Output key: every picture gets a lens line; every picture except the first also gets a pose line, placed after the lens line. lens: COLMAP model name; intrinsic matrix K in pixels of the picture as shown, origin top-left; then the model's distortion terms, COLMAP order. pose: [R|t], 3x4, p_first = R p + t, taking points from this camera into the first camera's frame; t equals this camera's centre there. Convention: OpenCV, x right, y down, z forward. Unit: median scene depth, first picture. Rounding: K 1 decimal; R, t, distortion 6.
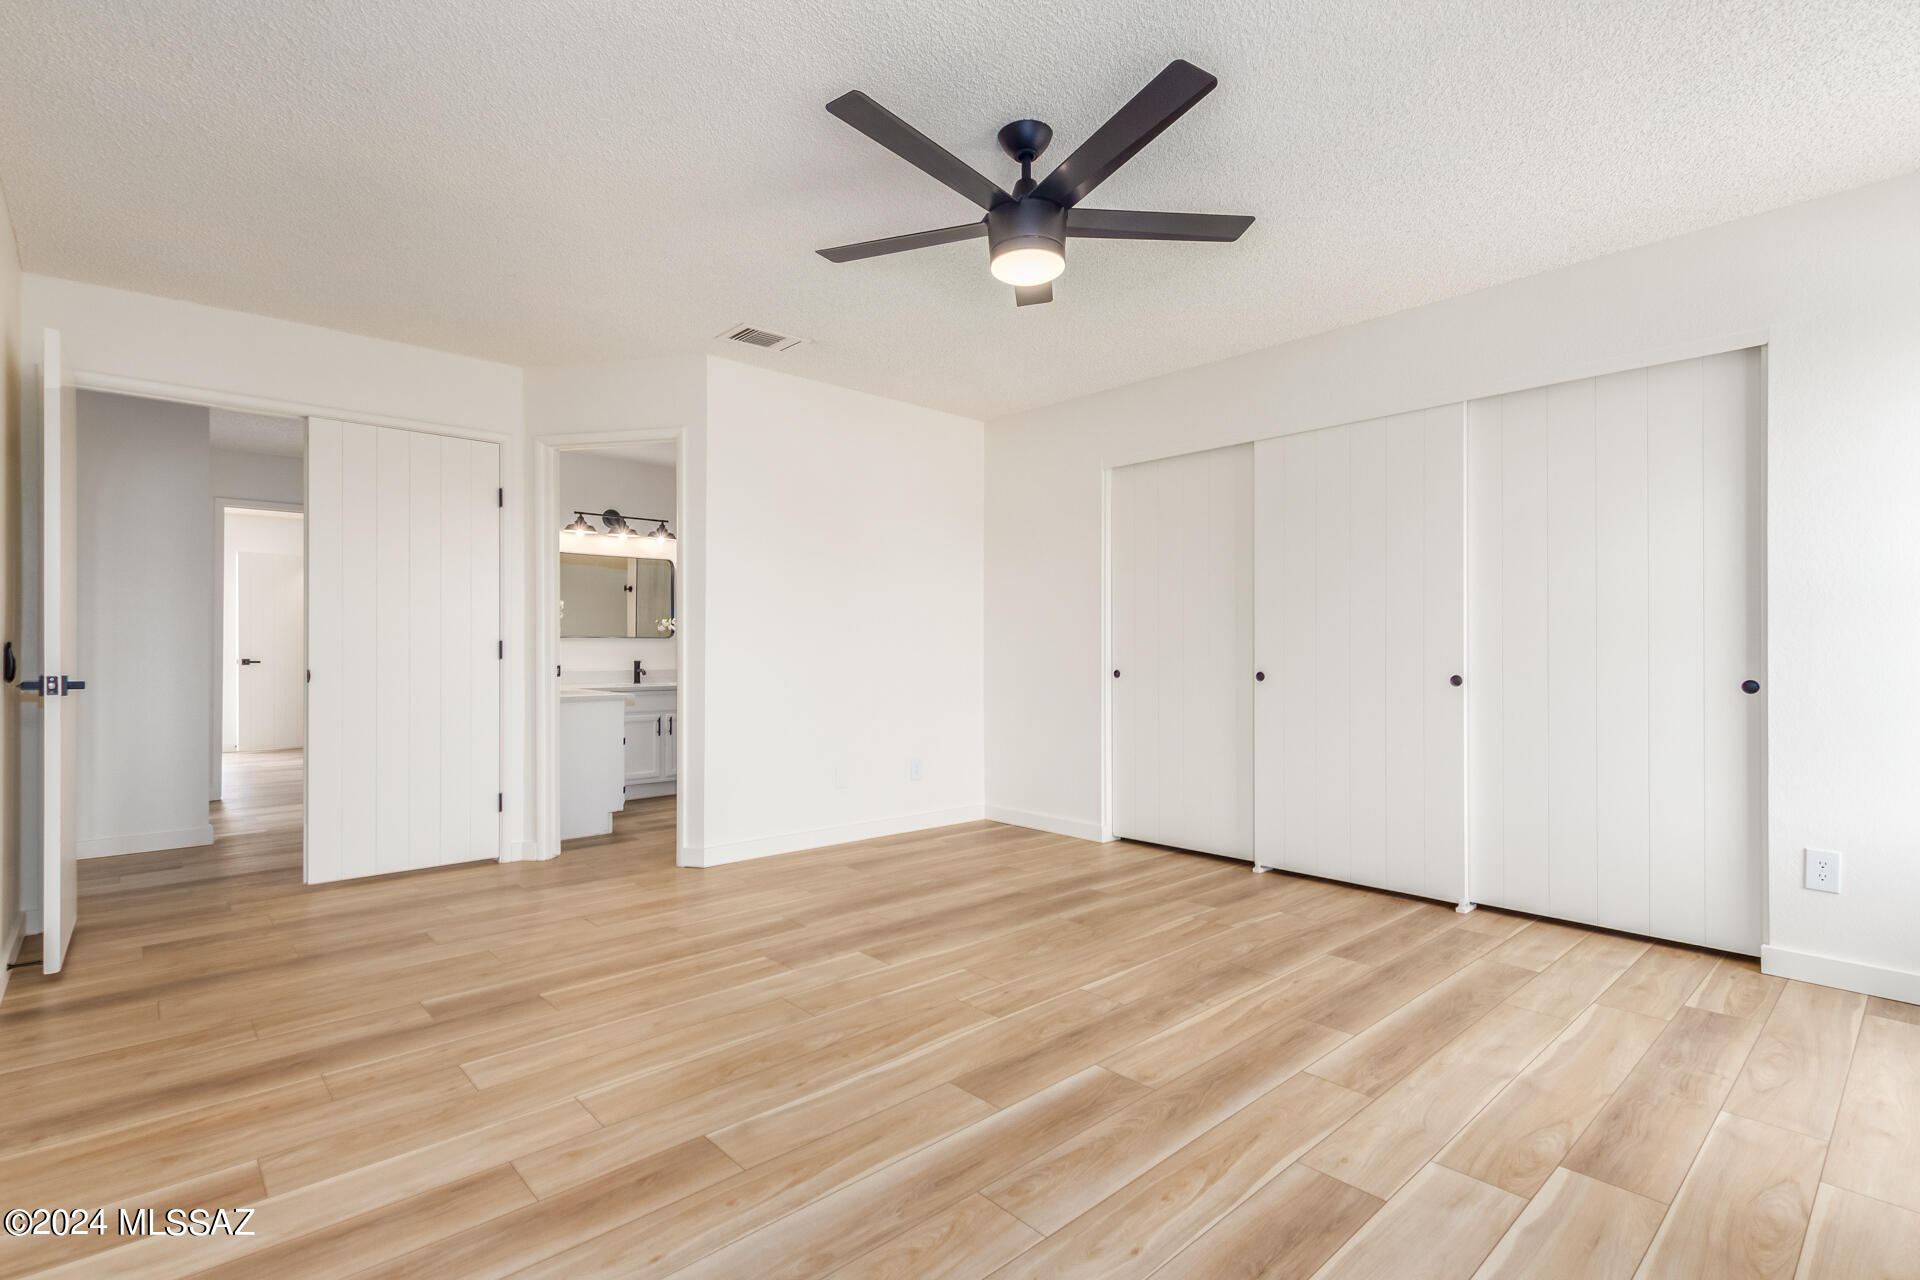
lens RADIAL K [[898.3, 0, 969.0], [0, 898.3, 648.1], [0, 0, 1]] dist [0.002452, -0.000747]
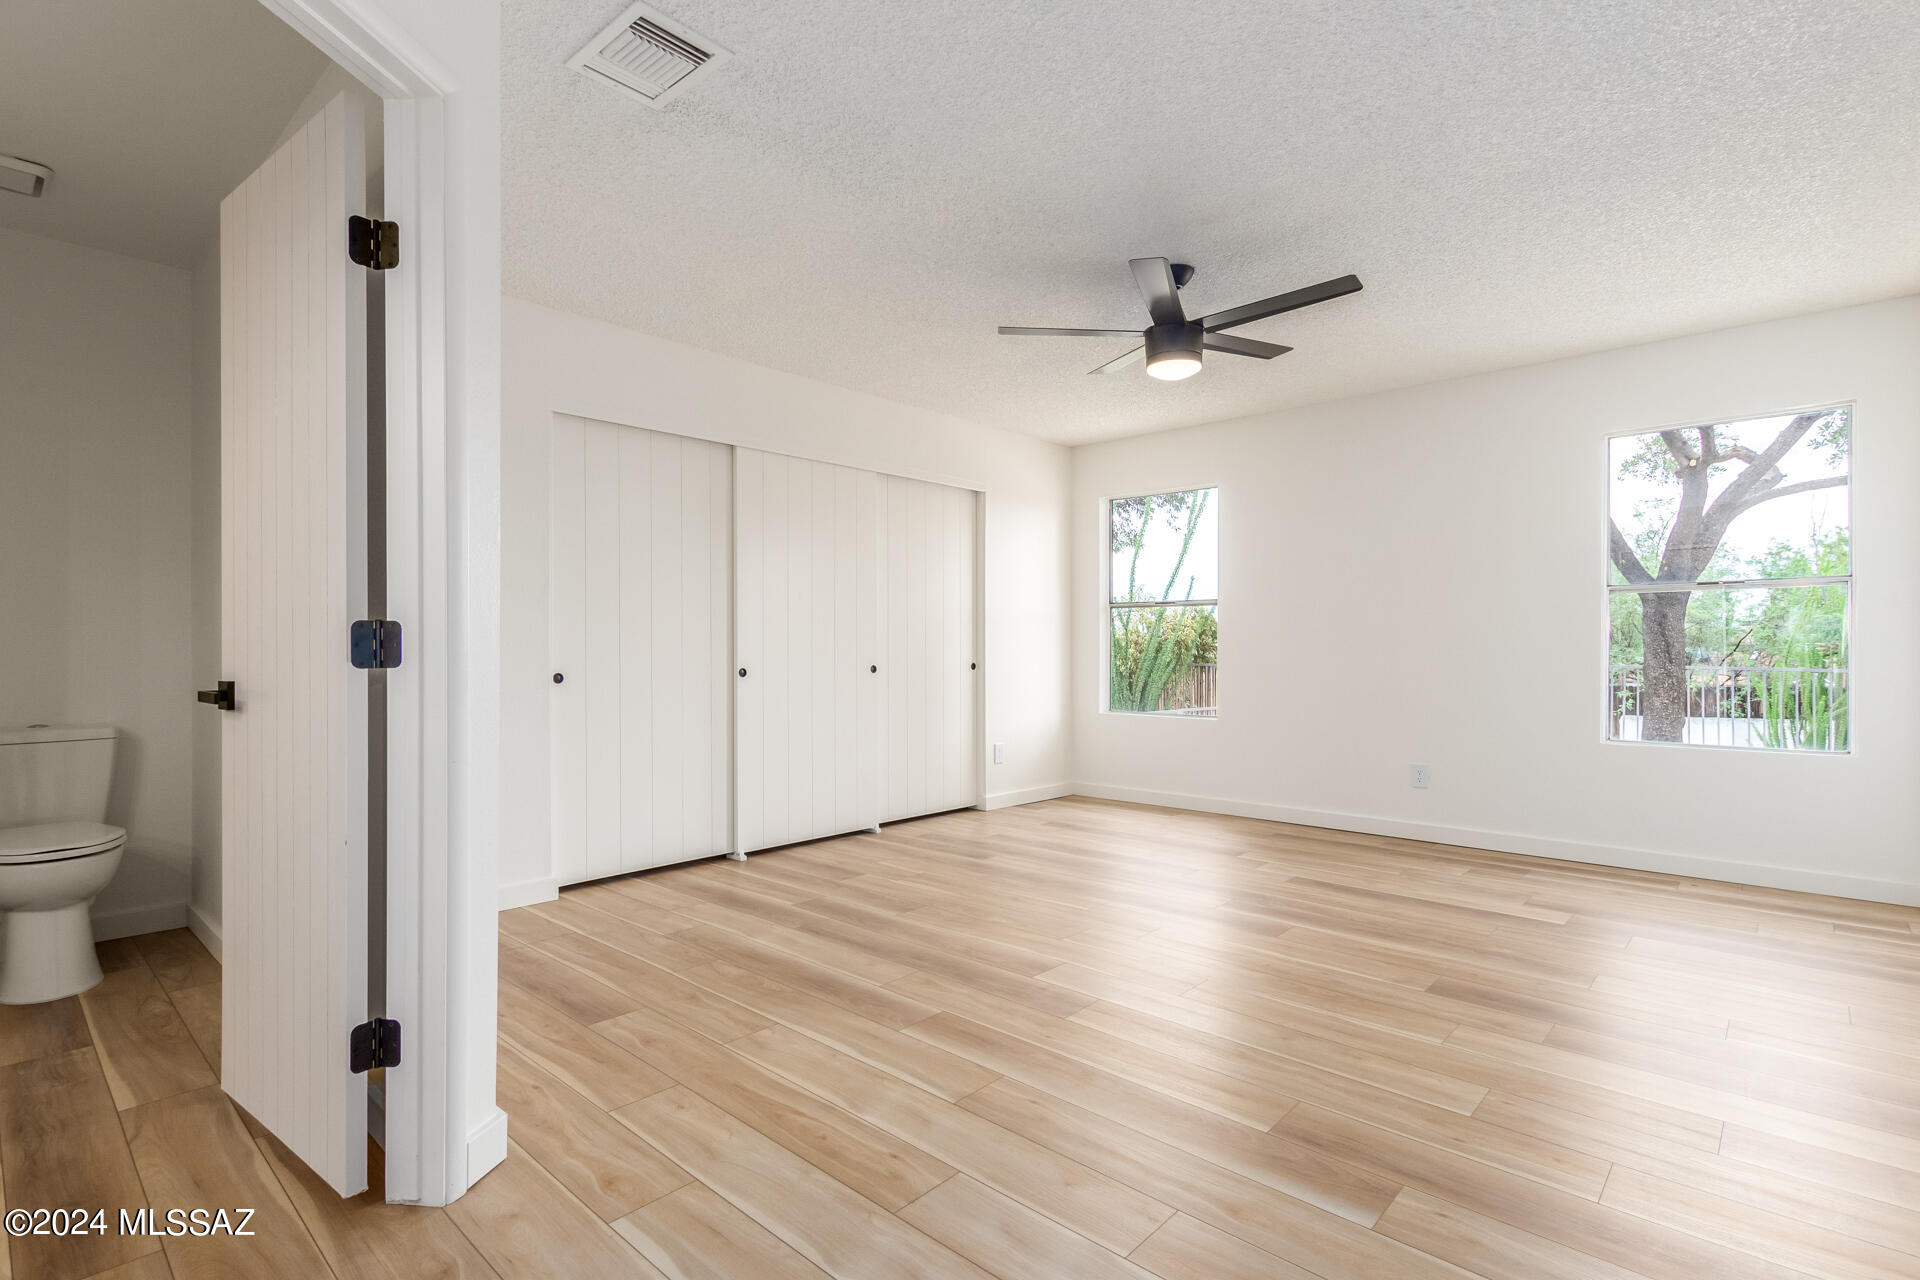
lens RADIAL K [[898.3, 0, 970.0], [0, 898.3, 644.4], [0, 0, 1]] dist [0.002452, -0.000747]
pose [[-0.078584, 0.005959, 0.996890, -1.007623], [-0.000786, 0.999981, -0.006039, 0.006786], [-0.996907, -0.001258, -0.078578, 1.116634]]
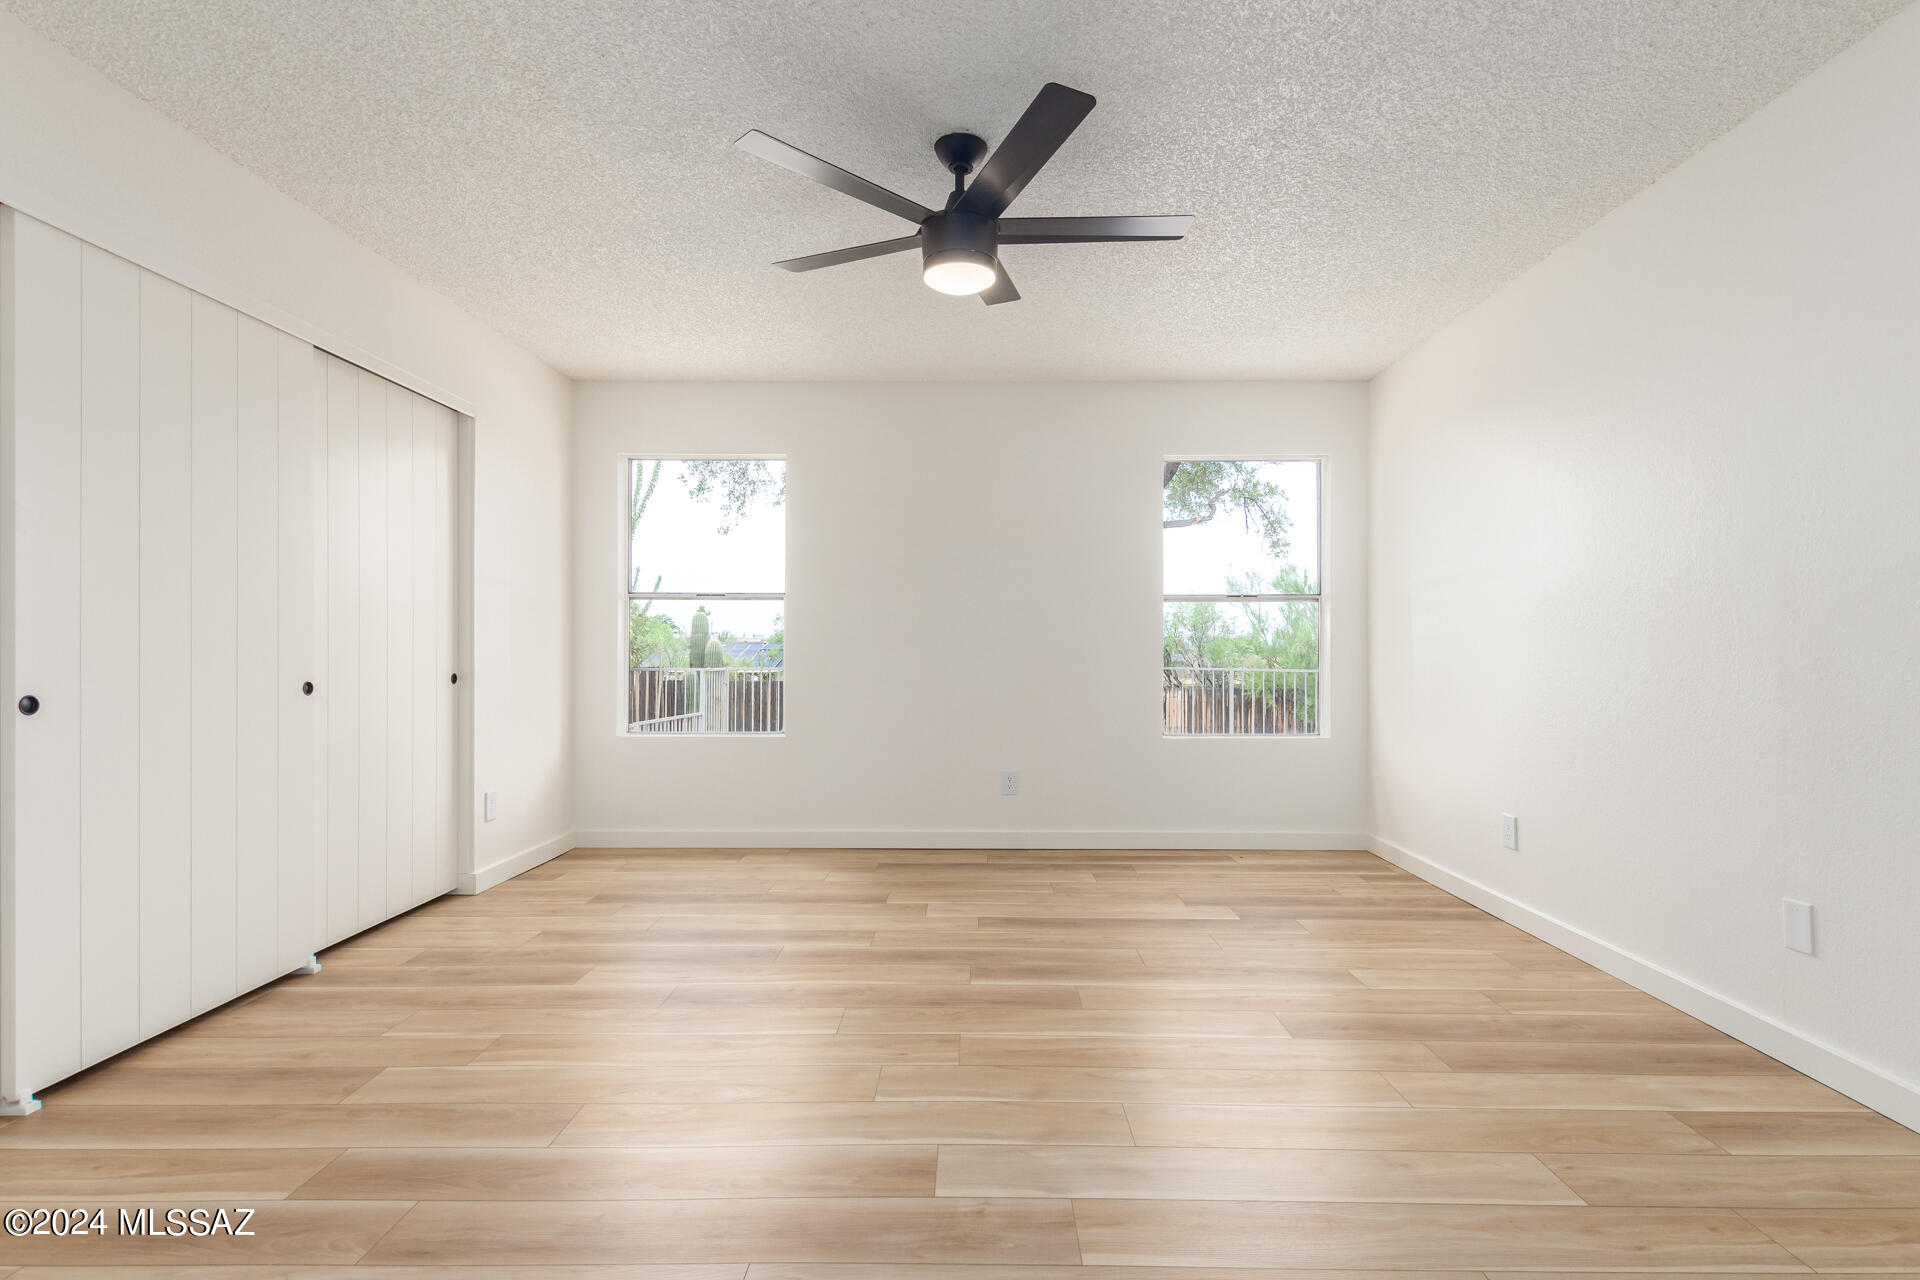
lens RADIAL K [[898.3, 0, 964.8], [0, 898.3, 639.7], [0, 0, 1]] dist [0.002452, -0.000747]
pose [[-0.723217, 0.006859, 0.690587, -0.511448], [-0.001642, 0.999931, -0.011651, 0.001558], [-0.690619, -0.009560, -0.723155, 1.368461]]
